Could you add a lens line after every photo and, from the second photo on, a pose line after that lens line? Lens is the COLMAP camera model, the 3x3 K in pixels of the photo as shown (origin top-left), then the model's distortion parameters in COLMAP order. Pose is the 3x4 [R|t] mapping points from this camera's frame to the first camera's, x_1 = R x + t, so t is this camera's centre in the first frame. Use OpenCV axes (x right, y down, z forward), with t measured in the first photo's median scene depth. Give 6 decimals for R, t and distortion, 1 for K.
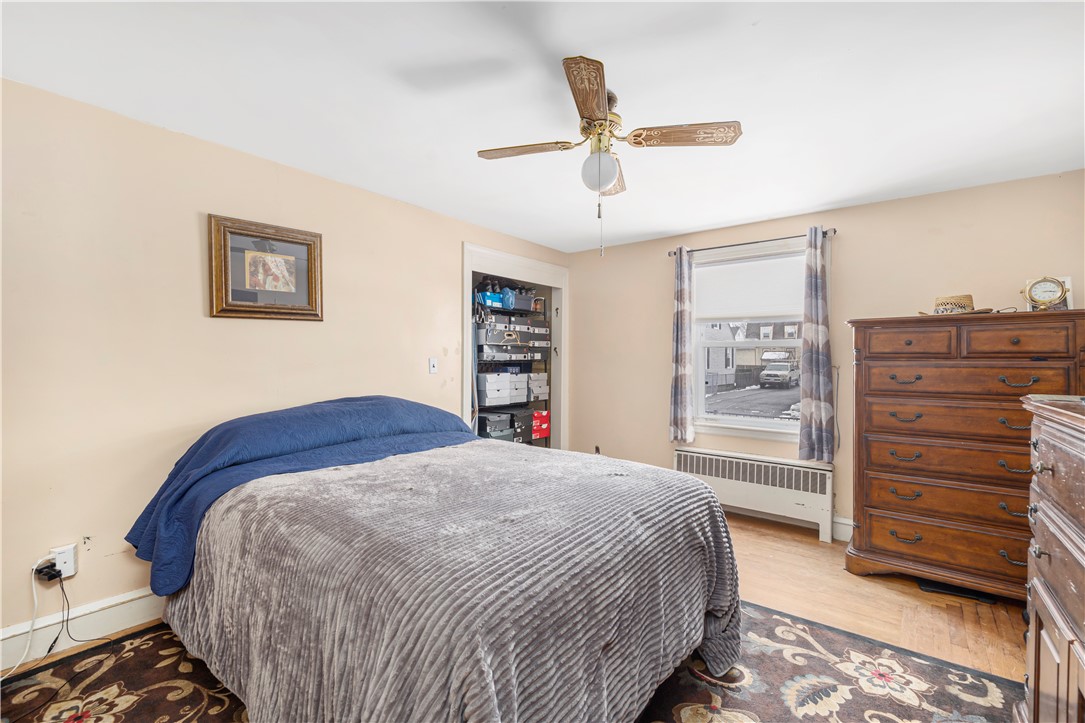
lens RADIAL K [[464.0, 0, 536.6], [0, 464.0, 364.5], [0, 0, 1]] dist [-0.001285, -0.000470]
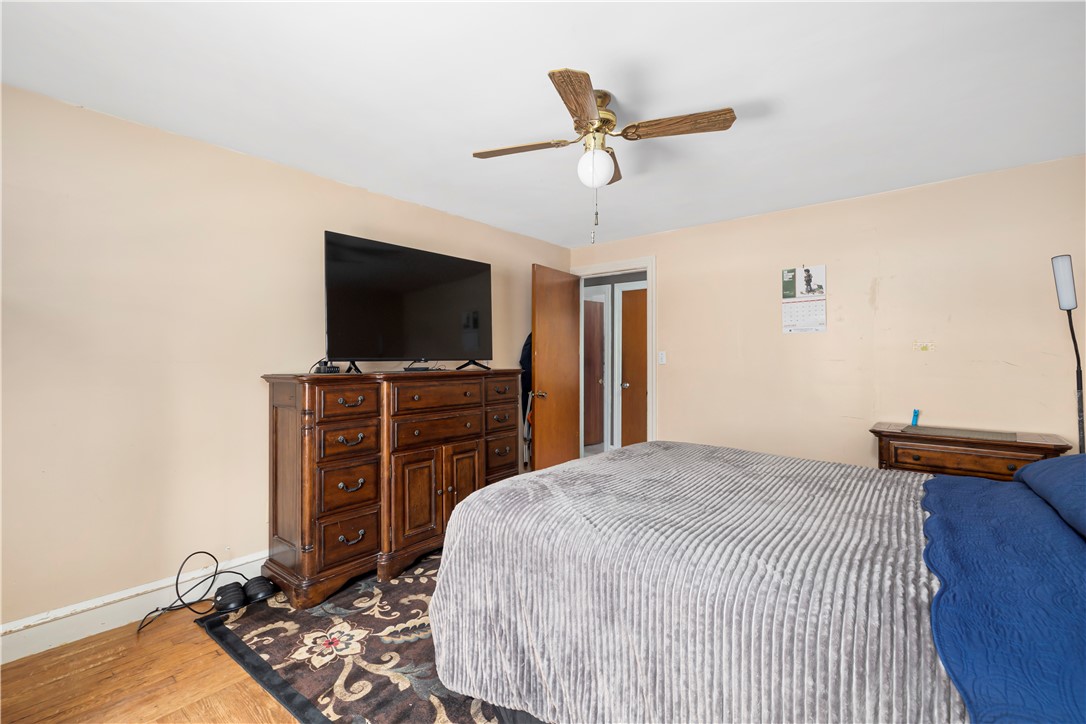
lens RADIAL K [[464.4, 0, 542.9], [0, 464.4, 356.8], [0, 0, 1]] dist [-0.001285, -0.000470]
pose [[-0.999952, -0.008047, 0.005662, 0.124039], [-0.008048, 0.999968, -0.000185, 0.001208], [-0.005660, -0.000231, -0.999984, 1.021114]]
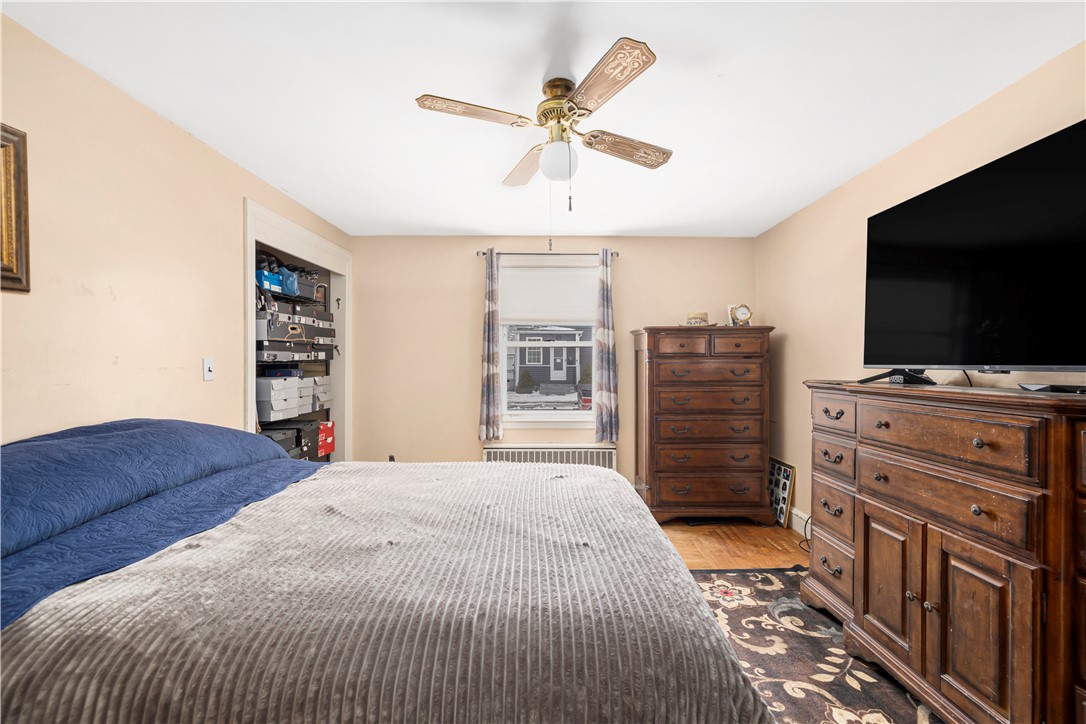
lens RADIAL K [[464.4, 0, 541.4], [0, 464.4, 365.8], [0, 0, 1]] dist [-0.001285, -0.000470]
pose [[0.777291, -0.014536, 0.628974, -0.250644], [0.011505, 0.999894, 0.008891, -0.003032], [-0.629036, 0.000325, 0.777376, 0.142040]]
